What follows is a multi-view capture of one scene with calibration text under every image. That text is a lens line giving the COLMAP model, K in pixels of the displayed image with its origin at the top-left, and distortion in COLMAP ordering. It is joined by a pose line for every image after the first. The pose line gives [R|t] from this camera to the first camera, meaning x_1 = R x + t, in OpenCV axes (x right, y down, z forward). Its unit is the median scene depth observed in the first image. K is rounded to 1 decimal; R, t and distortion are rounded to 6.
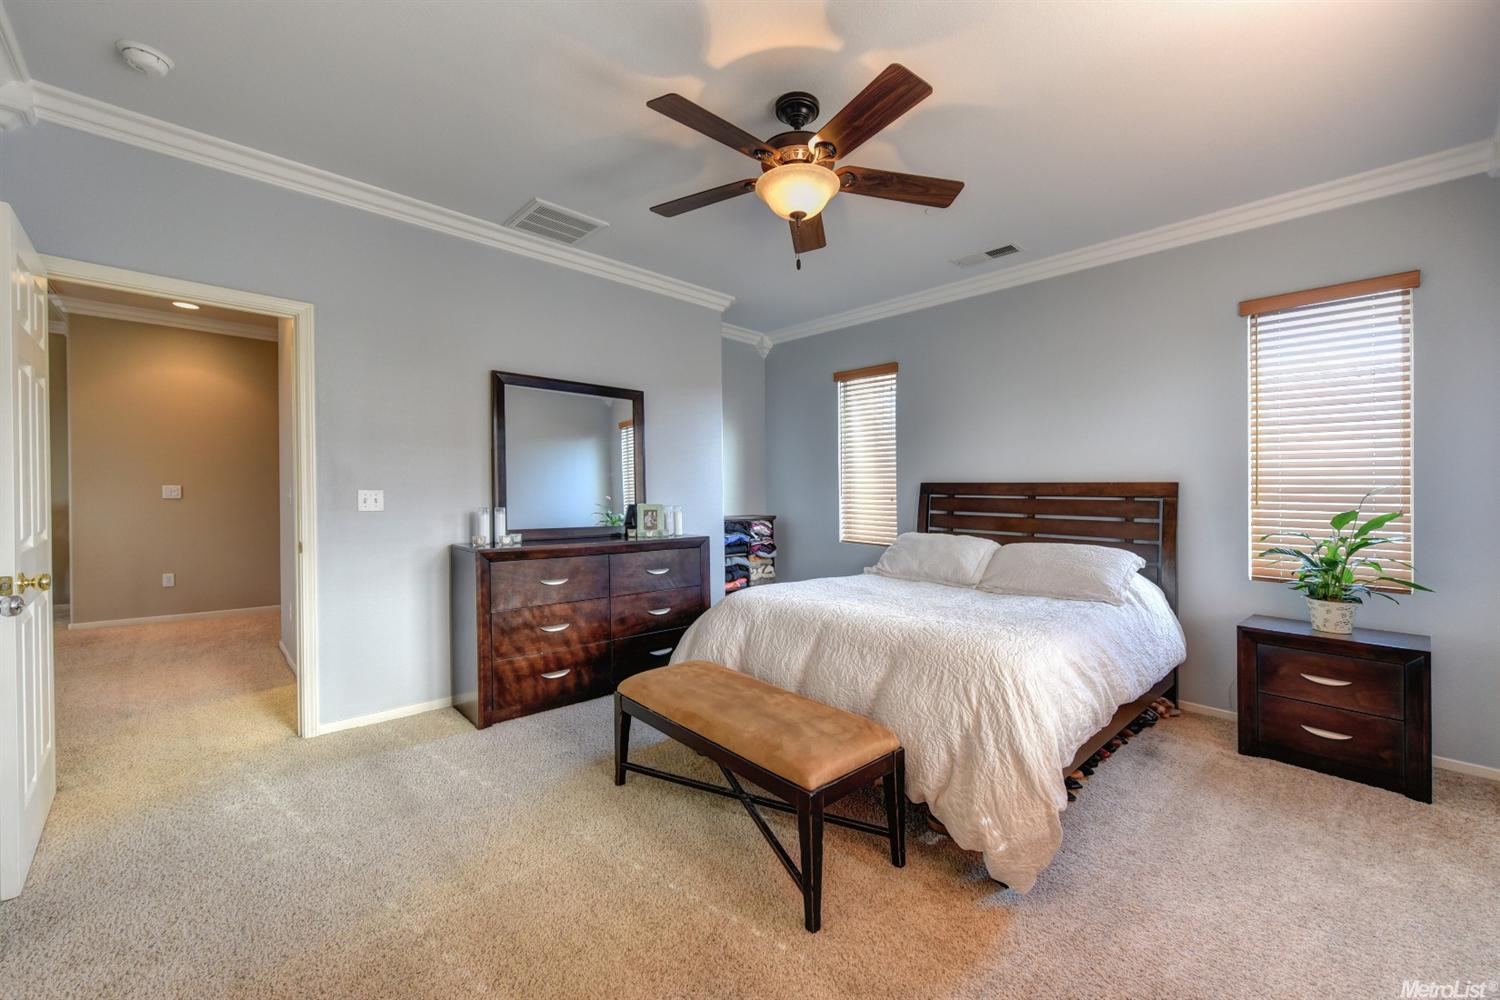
lens RADIAL K [[588.0, 0, 750.7], [0, 588.0, 497.2], [0, 0, 1]] dist [0.004554, -0.000561]
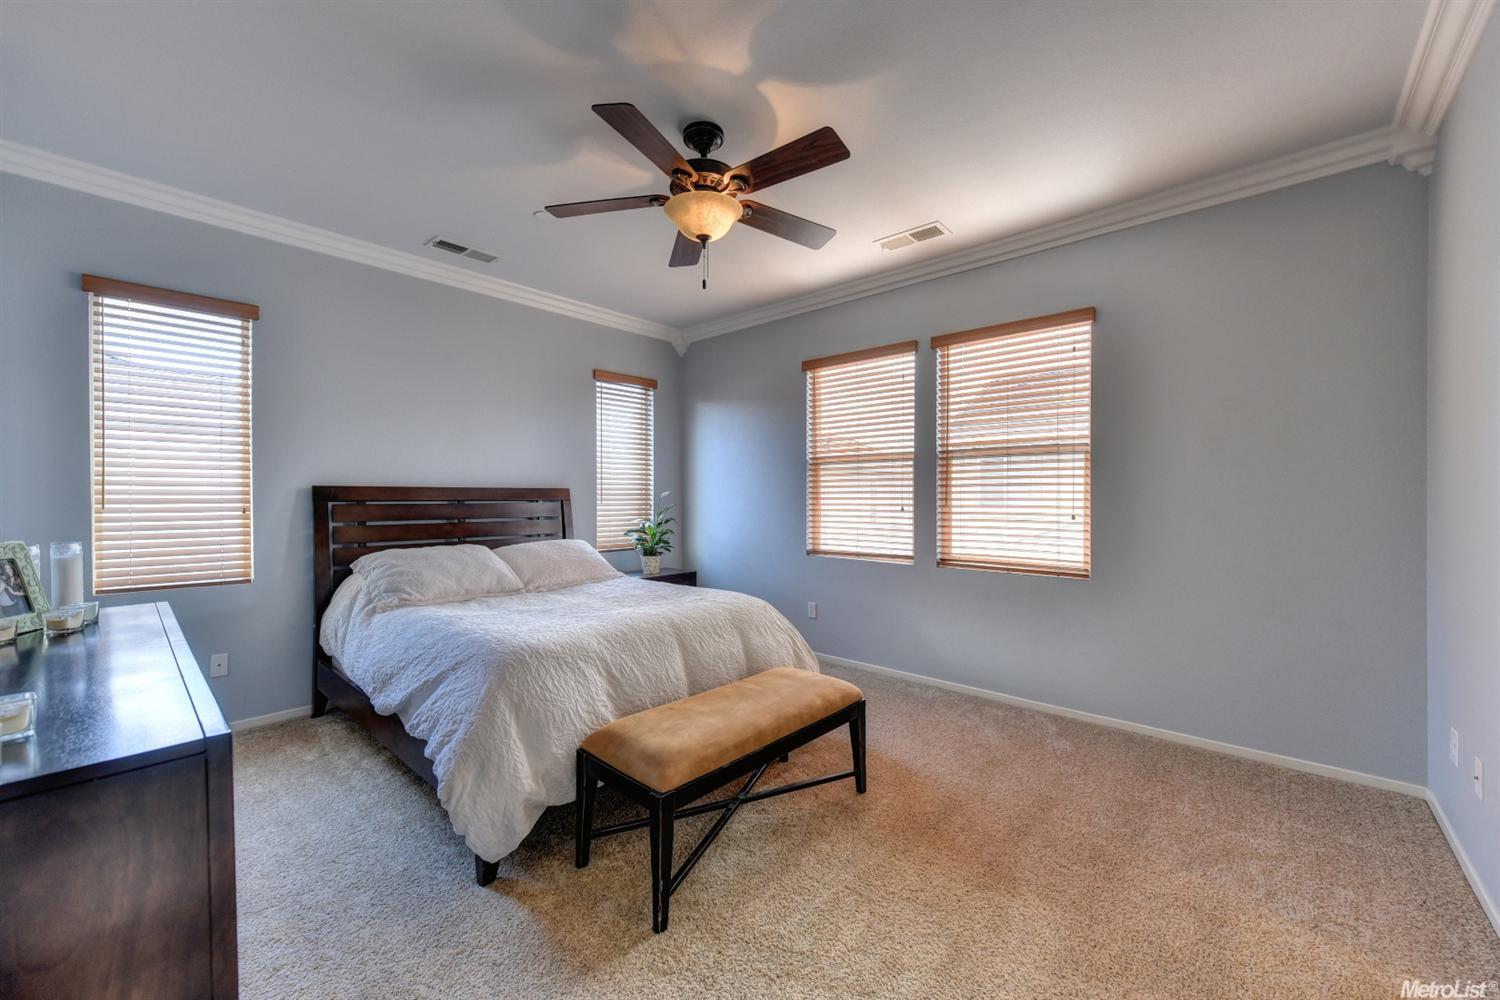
lens RADIAL K [[588.0, 0, 749.7], [0, 588.0, 494.4], [0, 0, 1]] dist [0.004554, -0.000561]
pose [[-0.082412, -0.007002, 0.996574, -0.575601], [0.013460, 0.999876, 0.008138, -0.014660], [-0.996507, 0.014085, -0.082308, 0.598781]]
